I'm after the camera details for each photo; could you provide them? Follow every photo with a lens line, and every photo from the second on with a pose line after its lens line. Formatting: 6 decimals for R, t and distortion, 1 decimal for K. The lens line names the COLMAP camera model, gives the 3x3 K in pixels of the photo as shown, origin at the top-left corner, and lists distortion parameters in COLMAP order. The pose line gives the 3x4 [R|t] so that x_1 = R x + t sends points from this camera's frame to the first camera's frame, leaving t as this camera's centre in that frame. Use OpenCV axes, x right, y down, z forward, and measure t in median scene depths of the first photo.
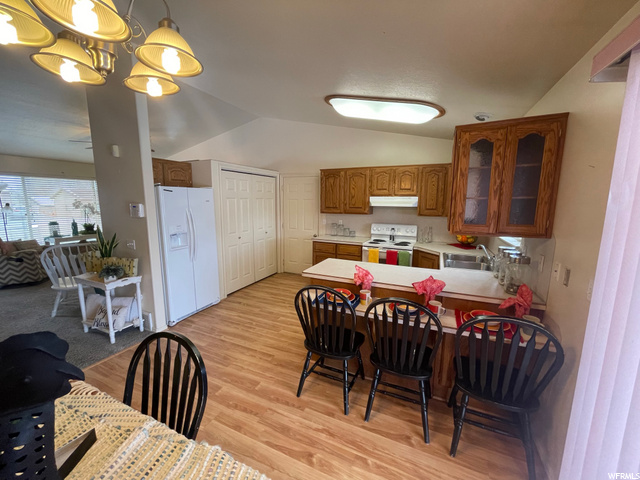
lens RADIAL K [[261.6, 0, 320.0], [0, 261.6, 240.0], [0, 0, 1]] dist [0.000542, -0.000188]
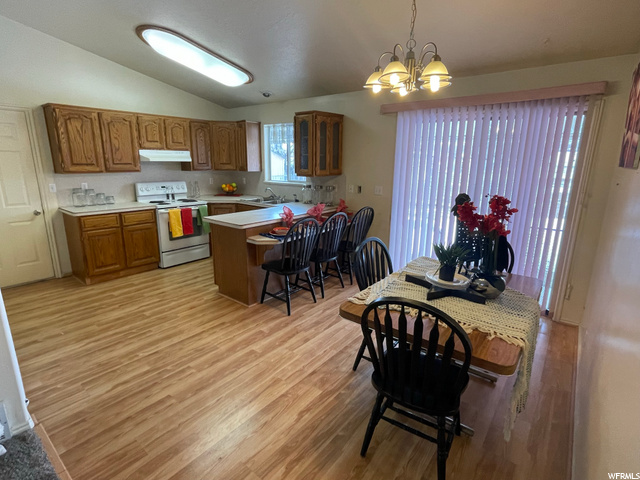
lens RADIAL K [[325.0, 0, 320.0], [0, 325.0, 240.0], [0, 0, 1]] dist [-0.005150, -0.000618]
pose [[0.240256, -0.237184, 0.941287, -0.778774], [0.134660, 0.968457, 0.209659, -0.031629], [-0.961324, 0.076382, 0.264617, 0.230011]]
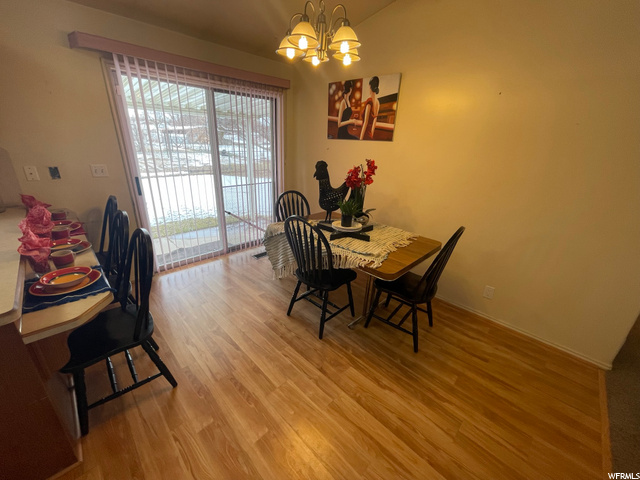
lens RADIAL K [[261.6, 0, 320.0], [0, 261.6, 240.0], [0, 0, 1]] dist [0.000542, -0.000188]
pose [[-0.937176, -0.156828, 0.311619, -0.359766], [0.009993, 0.880821, 0.473344, -0.078722], [-0.348714, 0.446720, -0.823917, 0.707359]]
